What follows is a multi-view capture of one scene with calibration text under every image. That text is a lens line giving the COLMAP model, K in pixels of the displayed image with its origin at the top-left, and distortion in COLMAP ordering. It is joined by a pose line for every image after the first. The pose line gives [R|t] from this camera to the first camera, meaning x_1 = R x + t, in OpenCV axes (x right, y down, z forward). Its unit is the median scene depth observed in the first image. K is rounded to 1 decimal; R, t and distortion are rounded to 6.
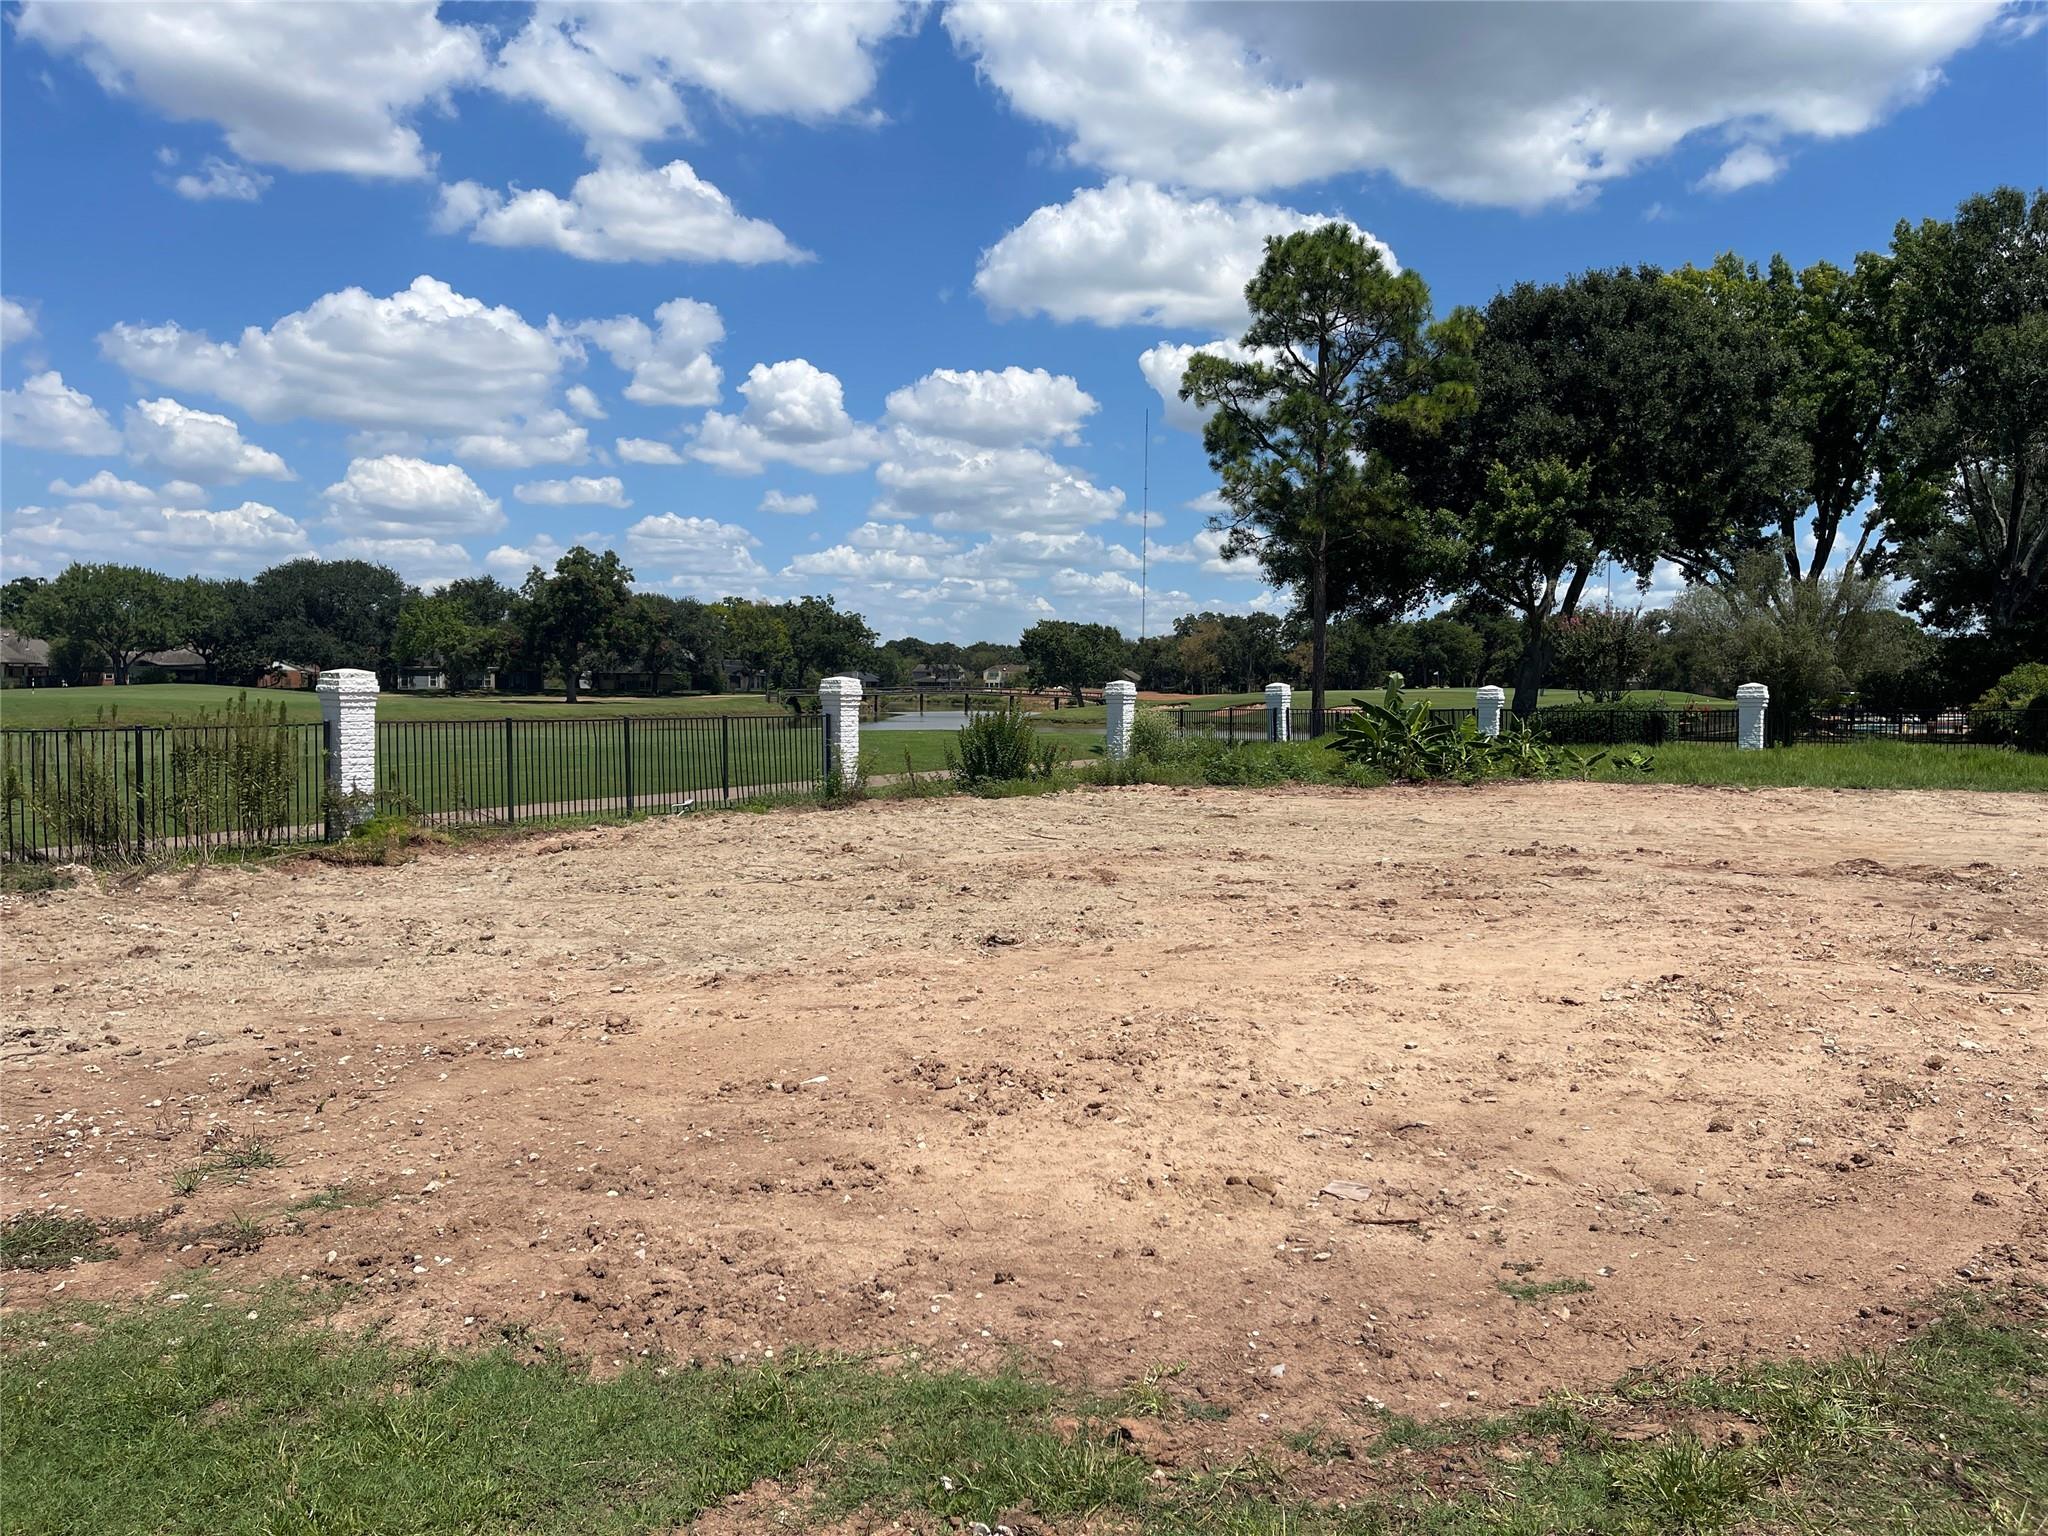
lens RADIAL K [[1537.9, 0, 1021.9], [0, 1537.9, 770.4], [0, 0, 1]] dist [0.066048, -0.089070]
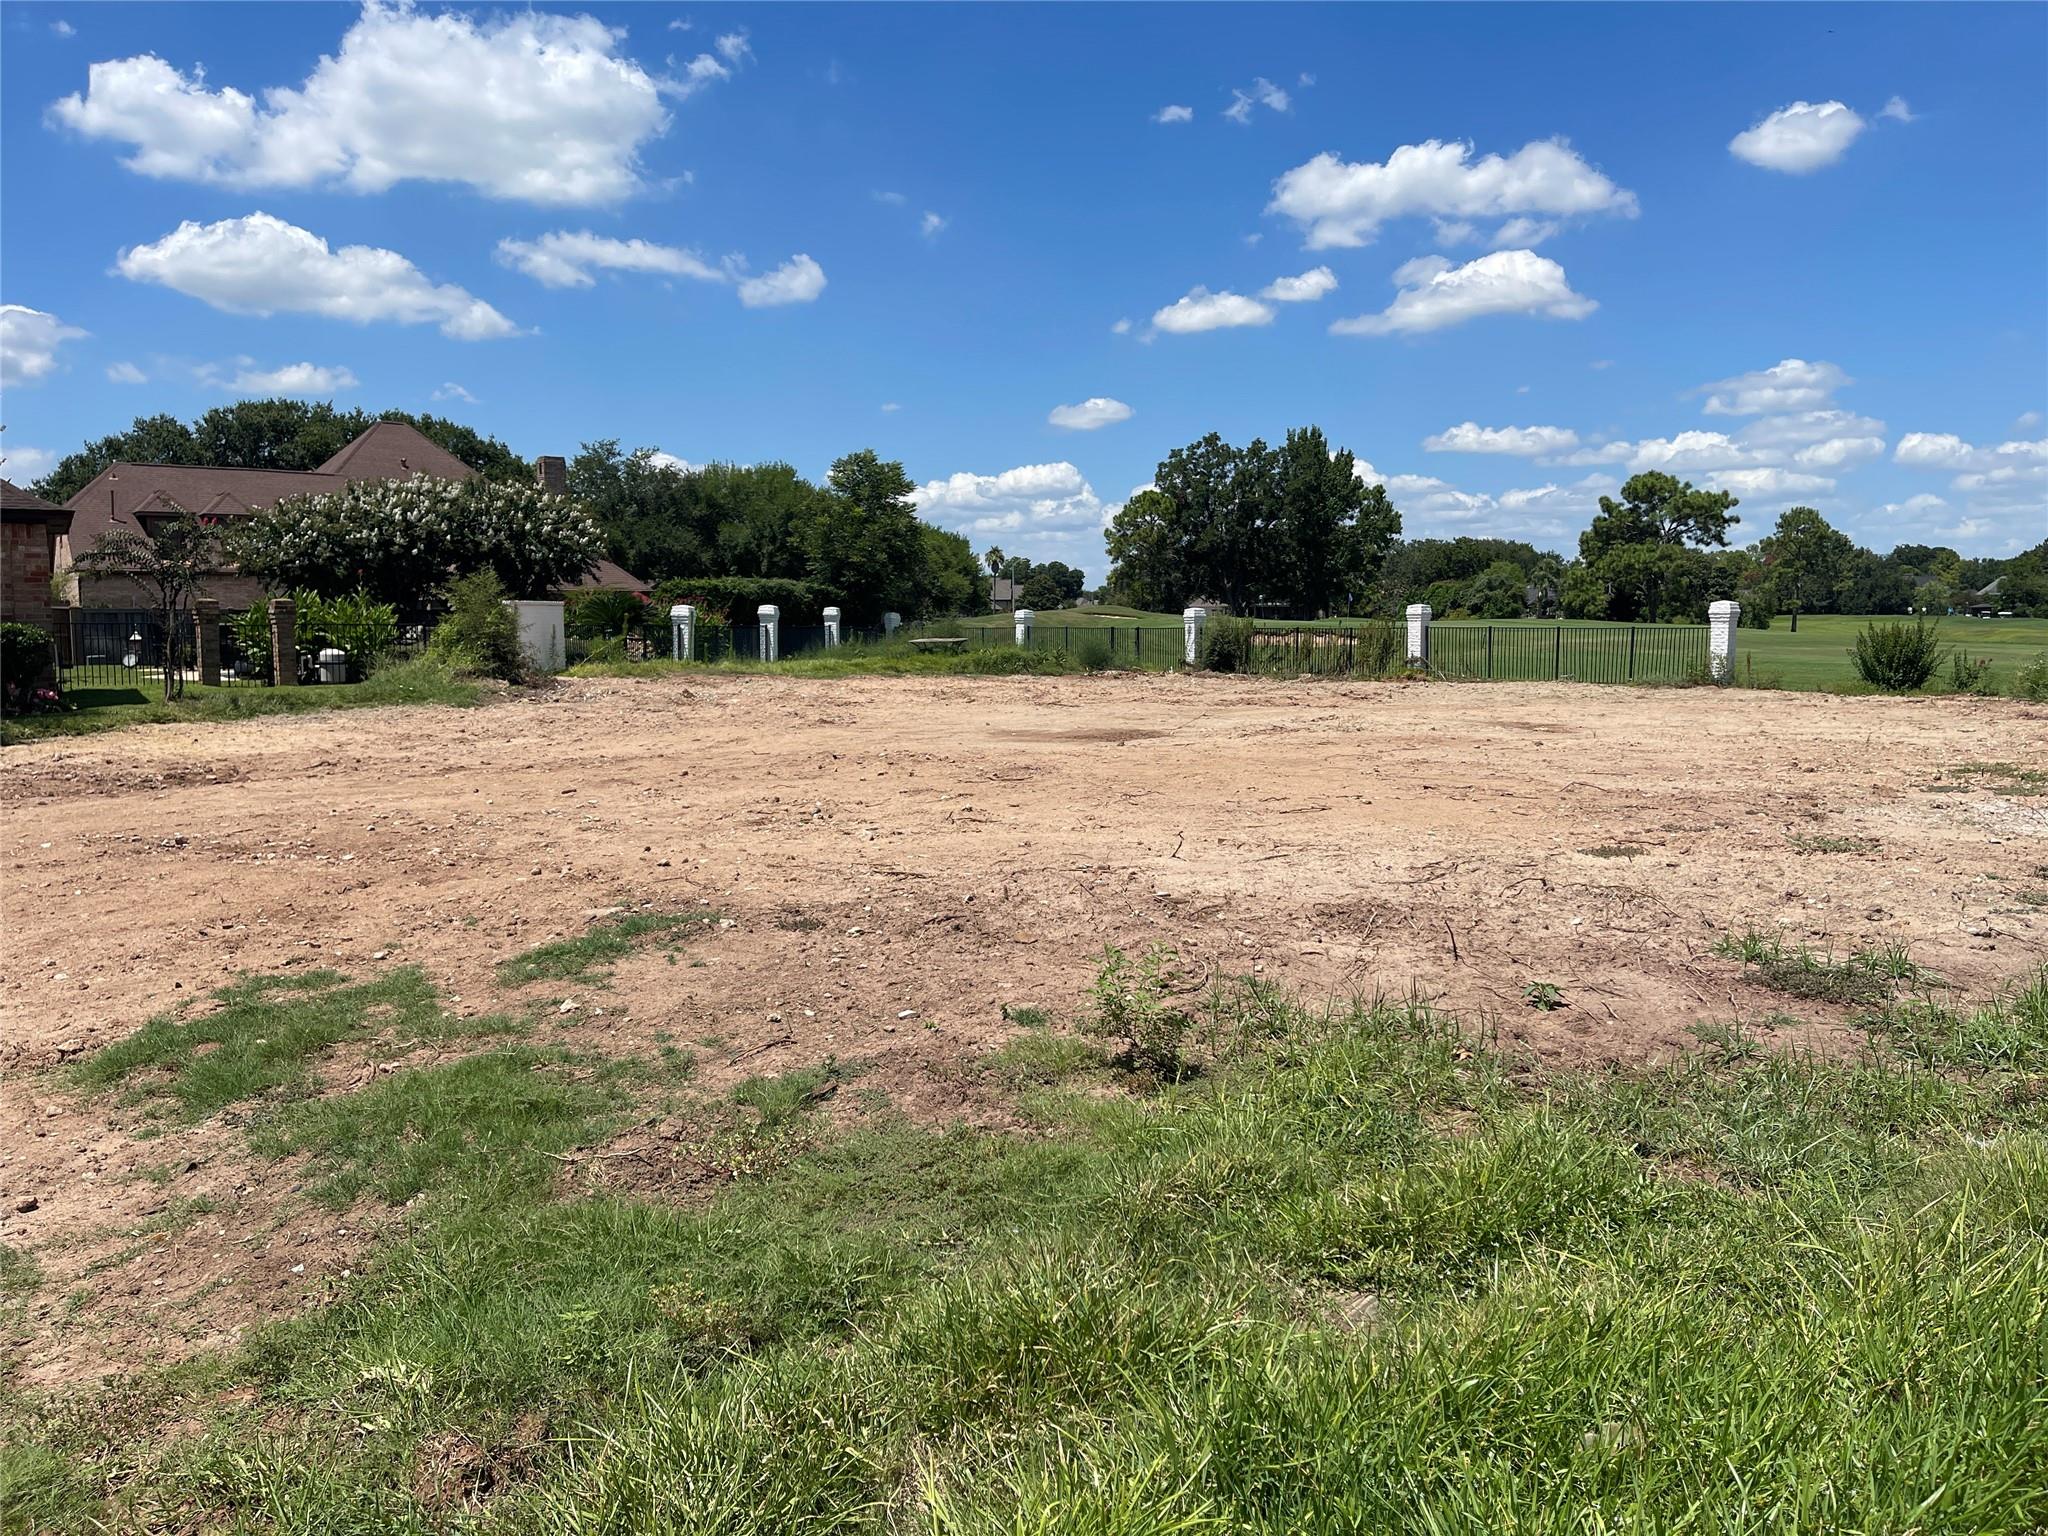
lens RADIAL K [[1537.9, 0, 1034.0], [0, 1537.9, 763.1], [0, 0, 1]] dist [0.066048, -0.089070]
pose [[-0.217520, 0.083667, -0.972463, 0.208081], [-0.052662, 0.993862, 0.097288, -0.002404], [0.974634, 0.072374, -0.211779, 0.095809]]
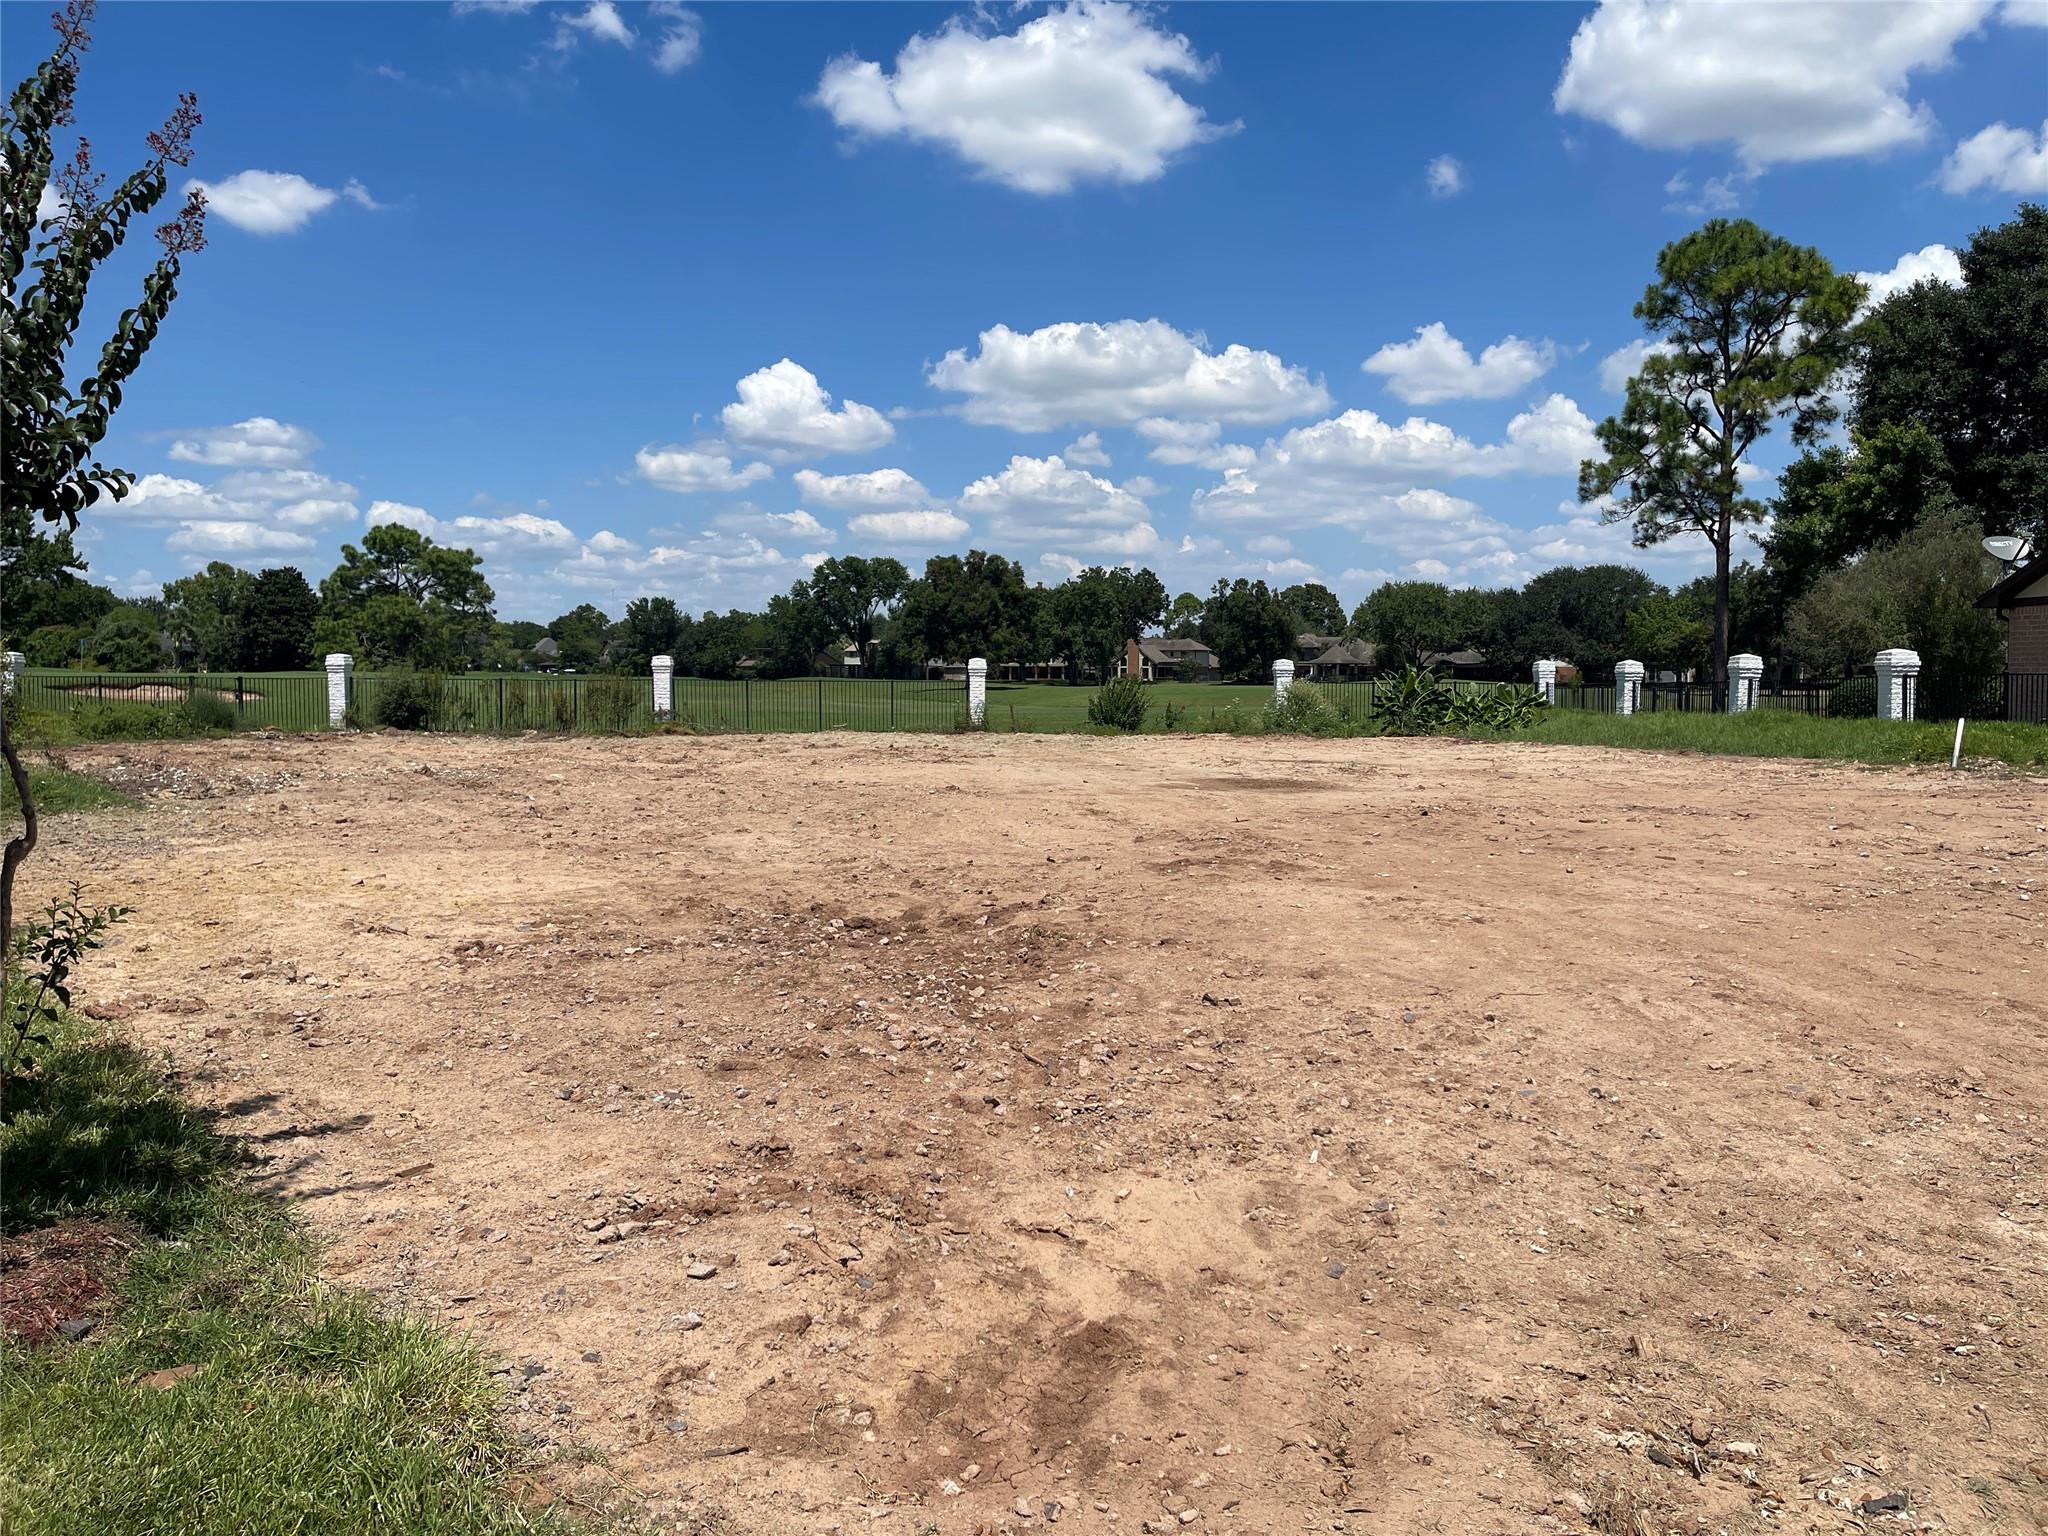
lens RADIAL K [[1537.9, 0, 1038.2], [0, 1537.9, 756.4], [0, 0, 1]] dist [0.066048, -0.089070]
pose [[0.637170, 0.035538, -0.769903, 0.172288], [-0.041598, 0.999066, 0.011690, 0.003342], [0.769600, 0.024578, 0.638054, -0.003312]]
